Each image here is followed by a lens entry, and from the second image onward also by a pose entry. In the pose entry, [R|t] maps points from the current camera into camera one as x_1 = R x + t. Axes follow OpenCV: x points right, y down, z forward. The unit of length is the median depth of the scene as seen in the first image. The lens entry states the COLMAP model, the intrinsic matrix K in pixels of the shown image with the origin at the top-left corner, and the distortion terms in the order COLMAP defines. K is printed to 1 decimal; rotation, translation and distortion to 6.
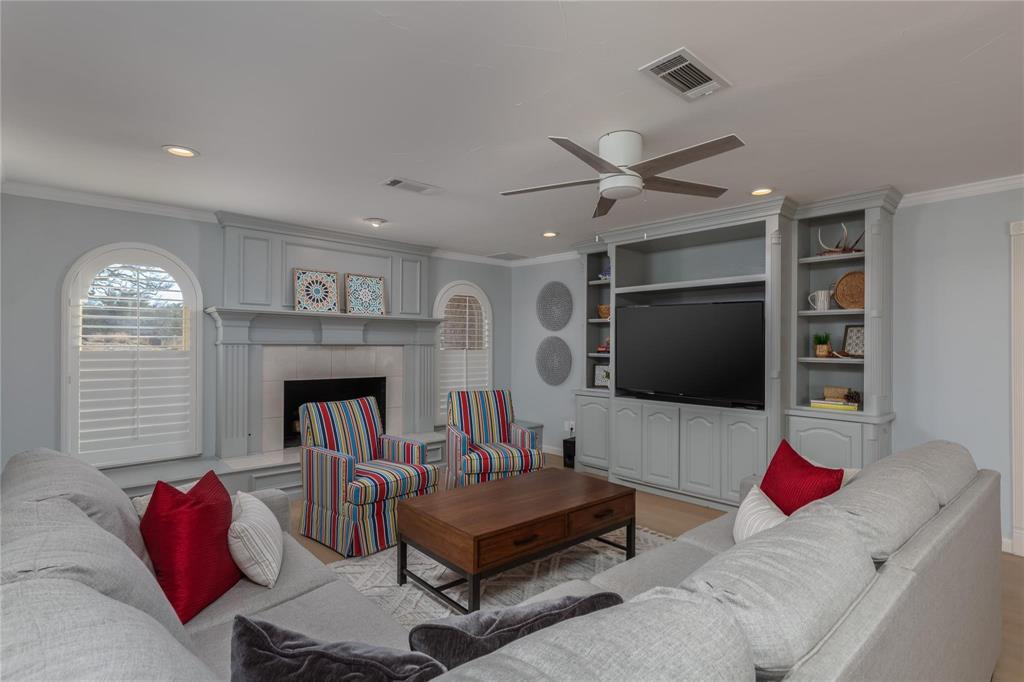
lens RADIAL K [[507.4, 0, 516.9], [0, 507.4, 338.4], [0, 0, 1]] dist [0.001088, -0.010644]
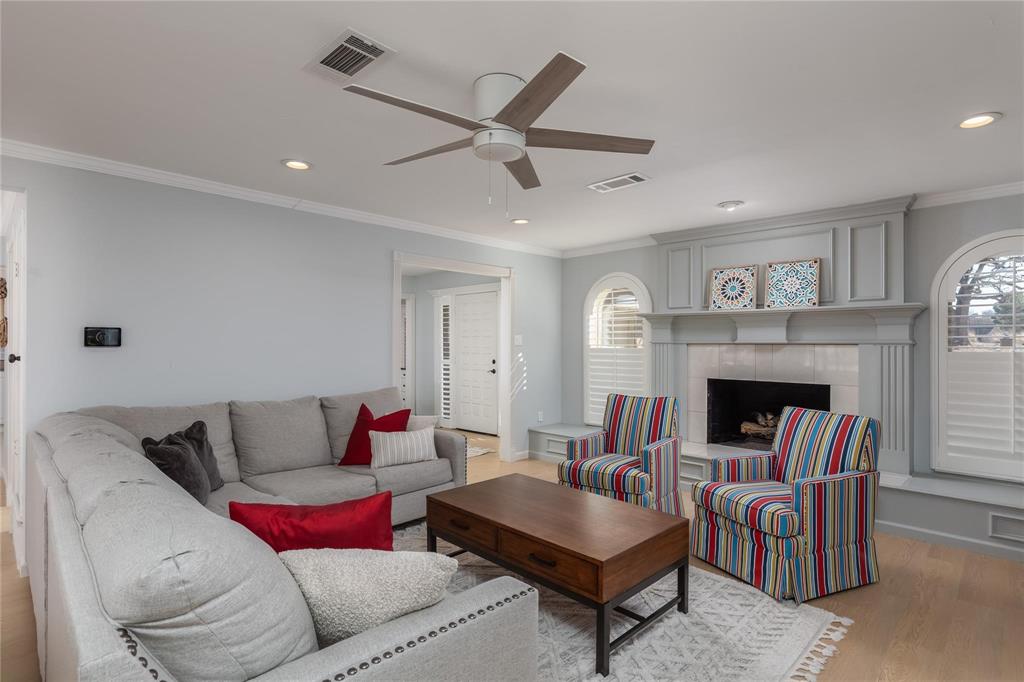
lens RADIAL K [[507.4, 0, 516.9], [0, 507.4, 338.4], [0, 0, 1]] dist [0.001088, -0.010644]
pose [[0.058750, -0.012452, -0.998195, 0.543835], [0.011663, 0.999863, -0.011786, 0.008604], [0.998205, -0.010950, 0.058887, 0.531272]]
